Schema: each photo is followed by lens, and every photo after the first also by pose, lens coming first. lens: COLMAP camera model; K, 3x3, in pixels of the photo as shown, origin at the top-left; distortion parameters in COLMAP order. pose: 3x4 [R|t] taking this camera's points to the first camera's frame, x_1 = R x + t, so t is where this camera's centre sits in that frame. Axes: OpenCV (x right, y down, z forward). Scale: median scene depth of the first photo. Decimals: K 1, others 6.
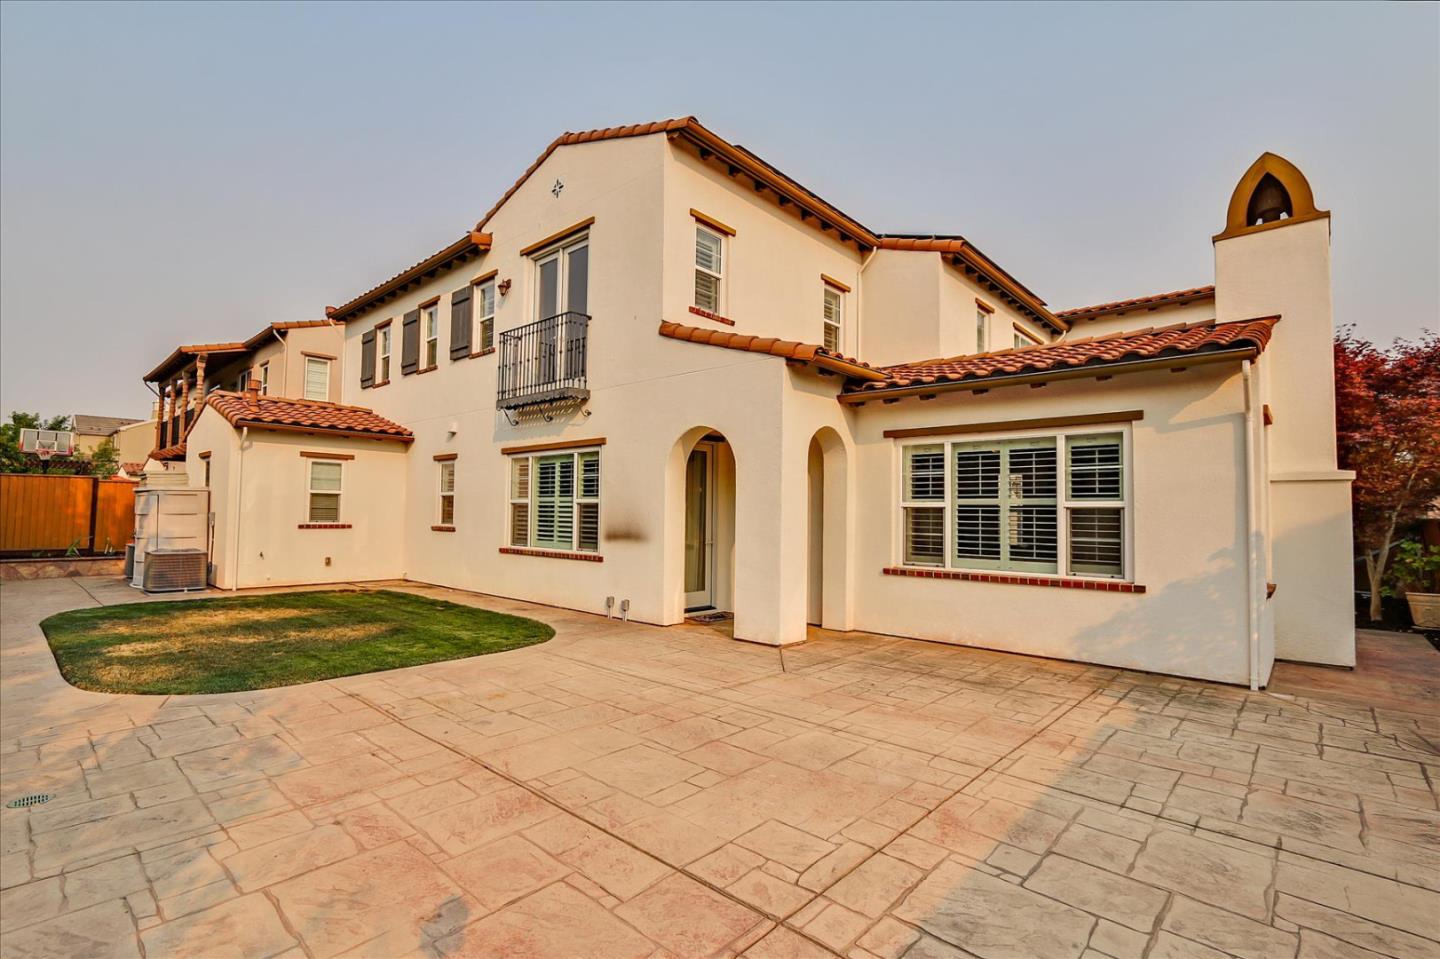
lens RADIAL K [[673.8, 0, 705.6], [0, 673.8, 493.9], [0, 0, 1]] dist [-0.013097, 0.001333]
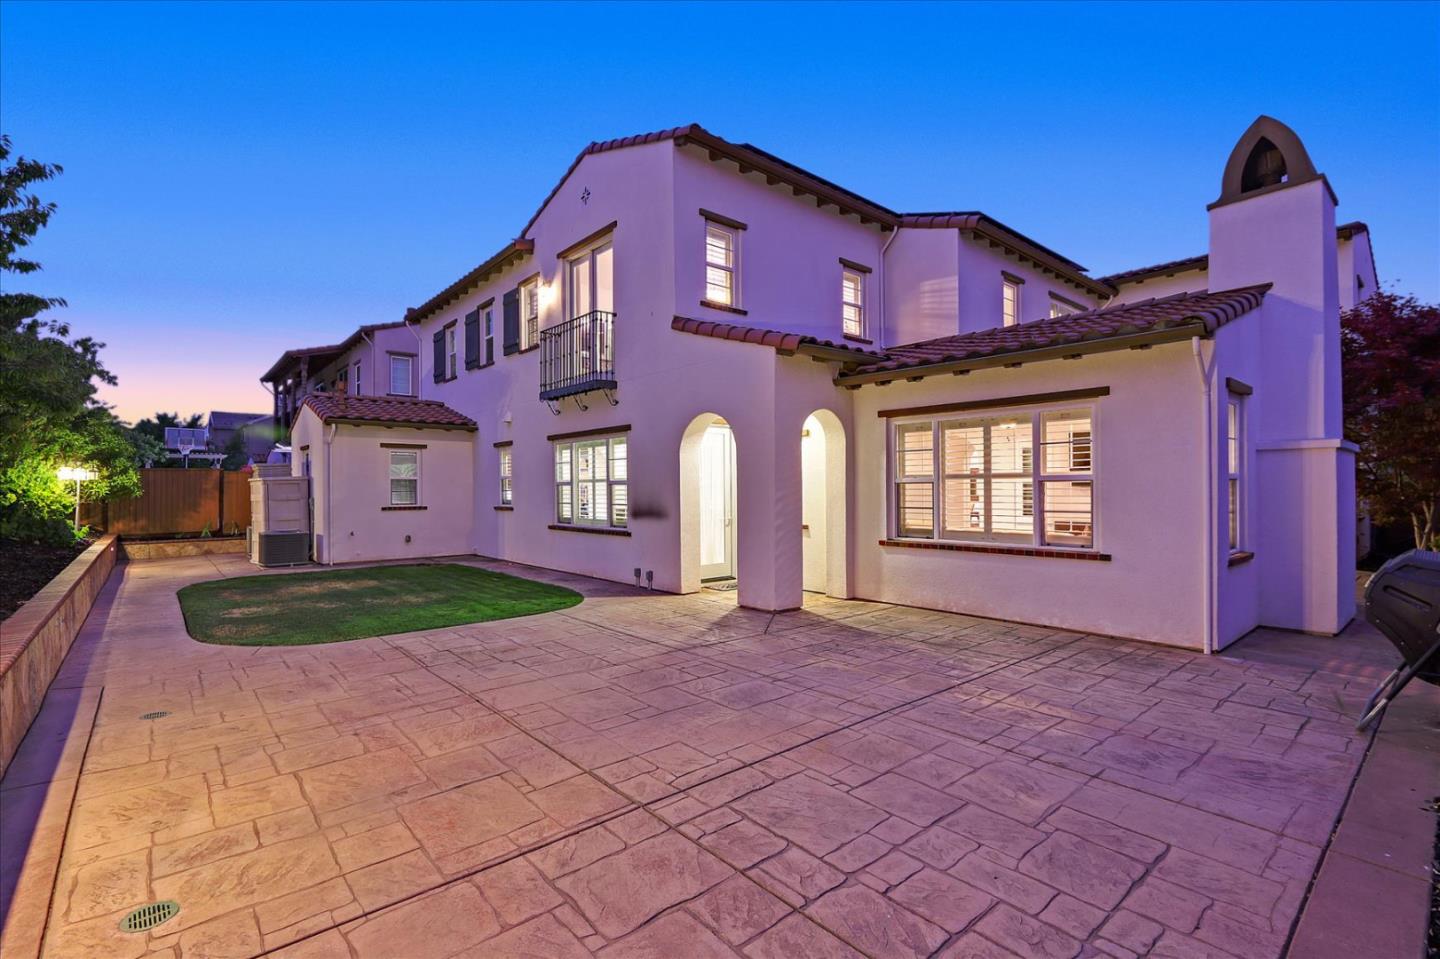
lens RADIAL K [[673.8, 0, 708.1], [0, 673.8, 492.1], [0, 0, 1]] dist [-0.013097, 0.001333]
pose [[0.991593, -0.019558, -0.127908, 0.146692], [0.024318, 0.999065, 0.035754, -0.011418], [0.127089, -0.038564, 0.991141, -0.099515]]
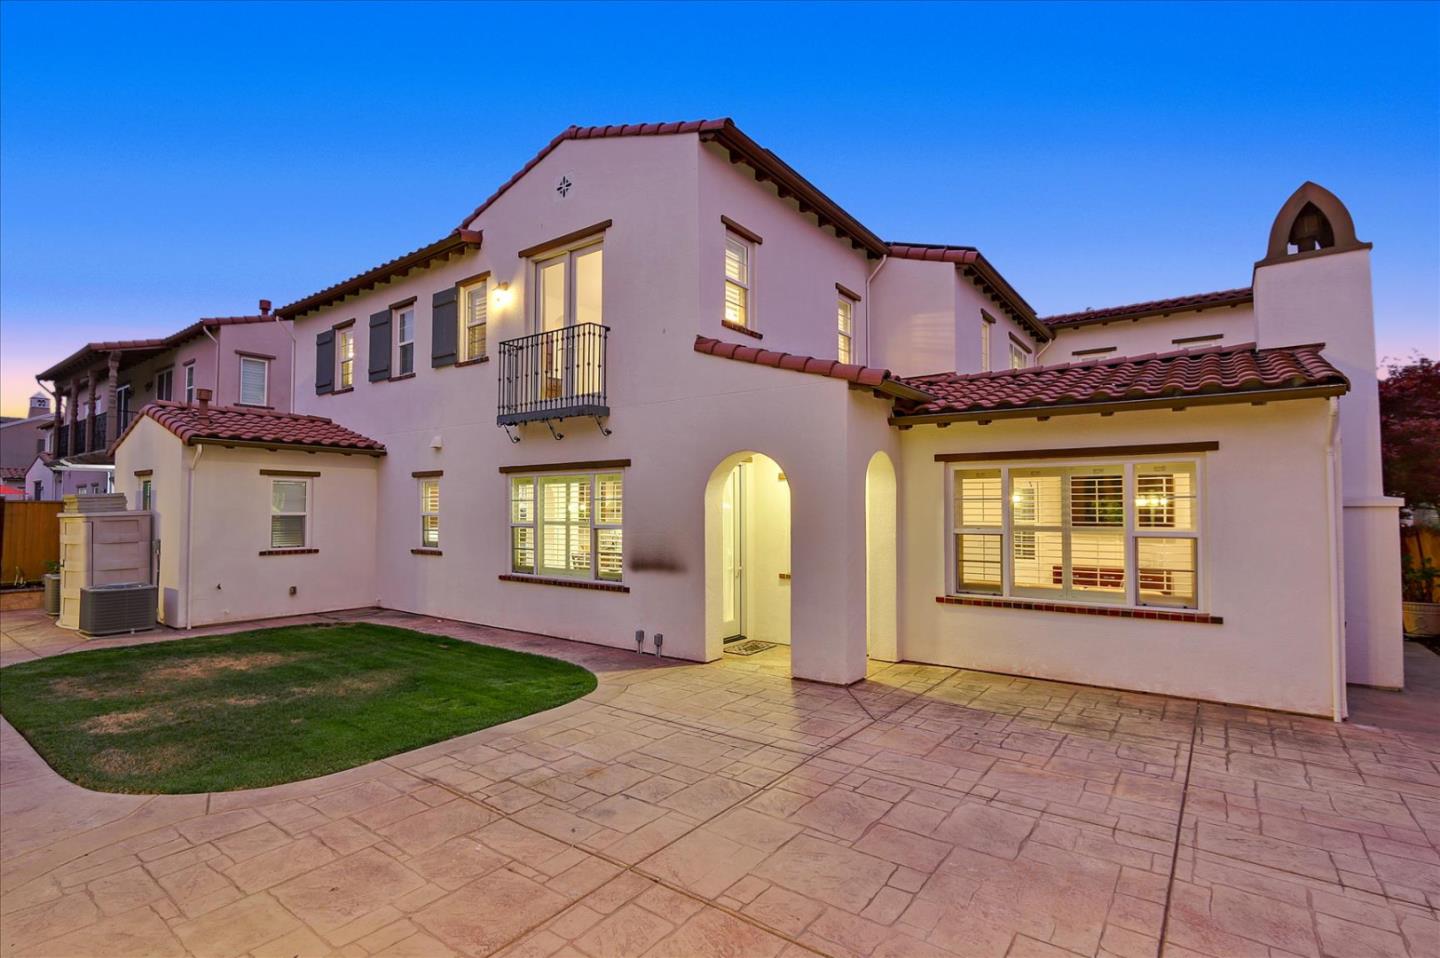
lens RADIAL K [[687.2, 0, 697.8], [0, 687.2, 491.0], [0, 0, 1]] dist [-0.006540, -0.003296]
pose [[0.994960, -0.011202, 0.099640, -0.190230], [0.010499, 0.999916, 0.007574, -0.057647], [-0.099717, -0.006490, 0.994995, 0.057676]]
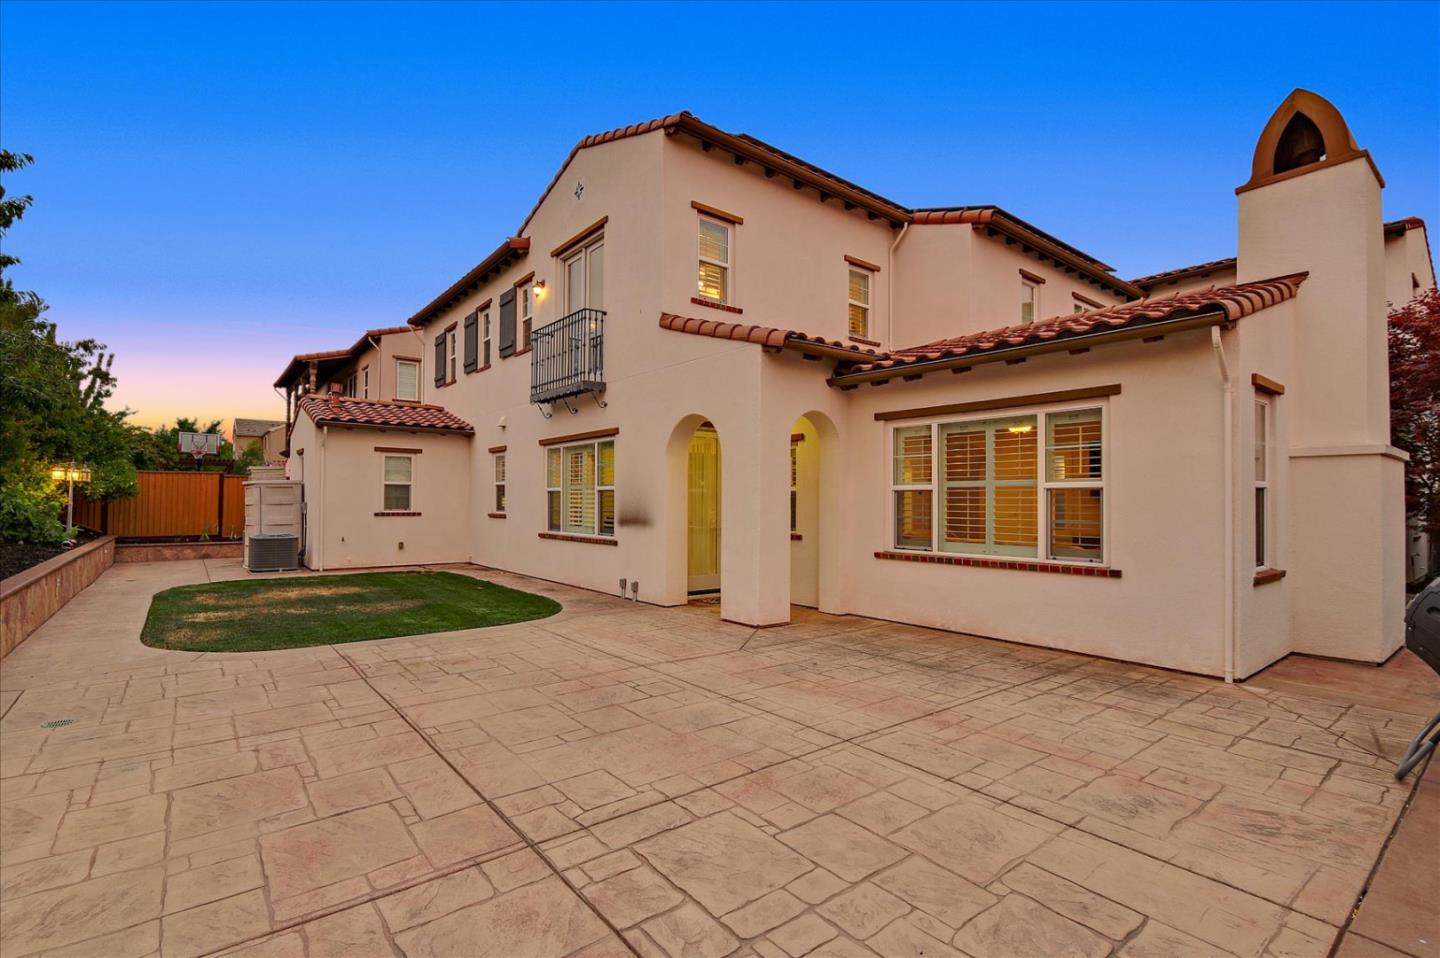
lens RADIAL K [[673.8, 0, 712.6], [0, 673.8, 507.2], [0, 0, 1]] dist [-0.013097, 0.001333]
pose [[0.986355, -0.006897, -0.164490, 0.211999], [0.012791, 0.999313, 0.034798, 0.006571], [0.164137, -0.036427, 0.985765, -0.023817]]
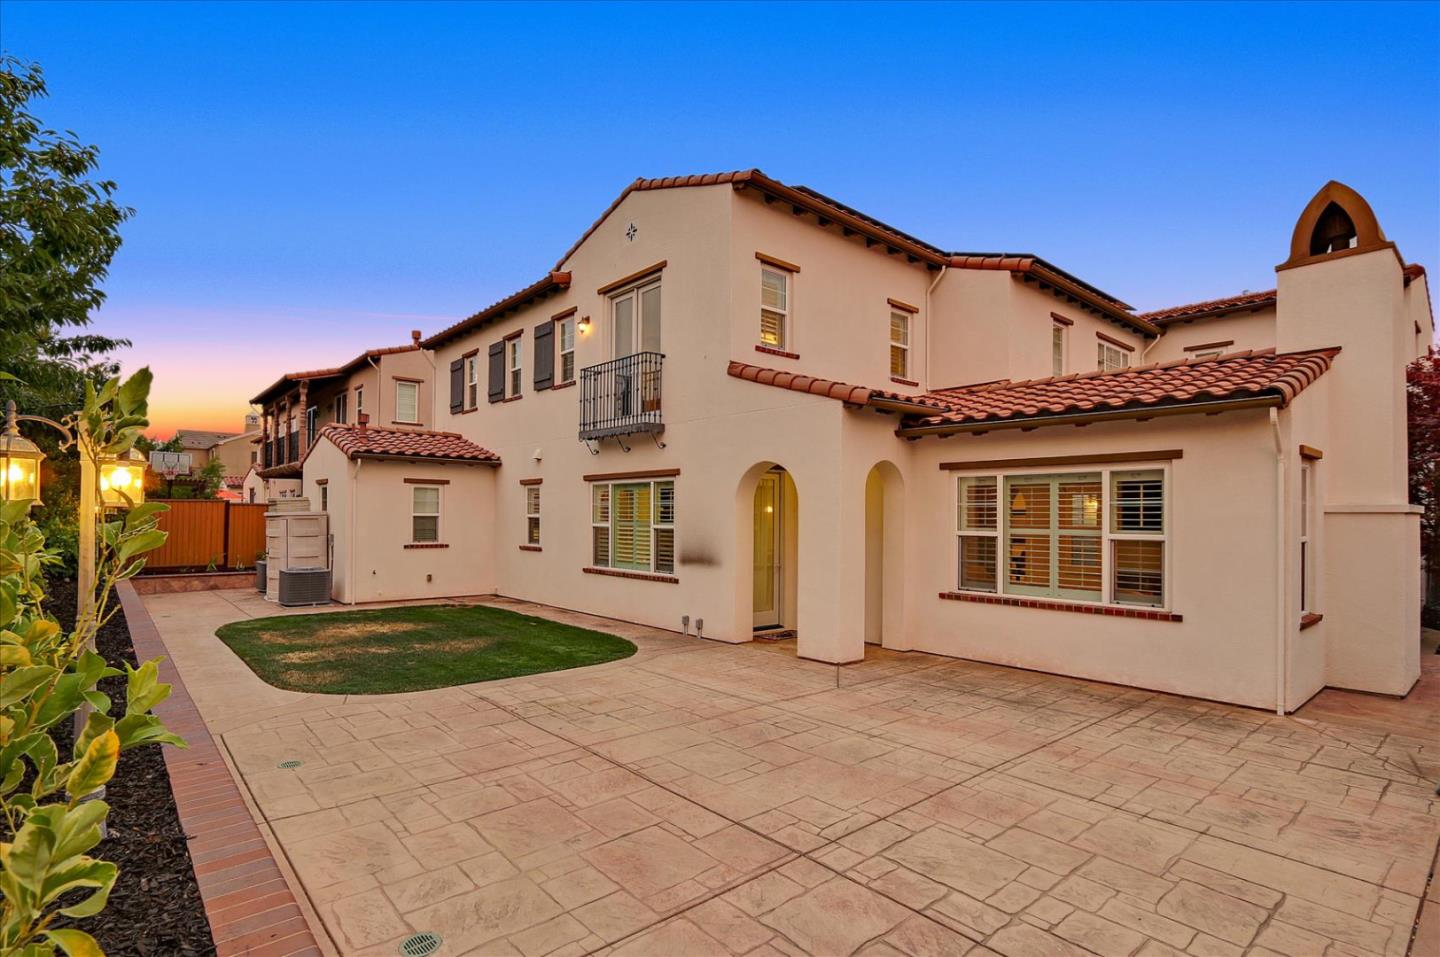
lens RADIAL K [[731.8, 0, 693.2], [0, 731.8, 516.1], [0, 0, 1]] dist [-0.015481, 0.004047]
pose [[0.991977, -0.006290, -0.126261, 0.027157], [0.010442, 0.999425, 0.032256, -0.057168], [0.125985, -0.033316, 0.991473, -0.209156]]
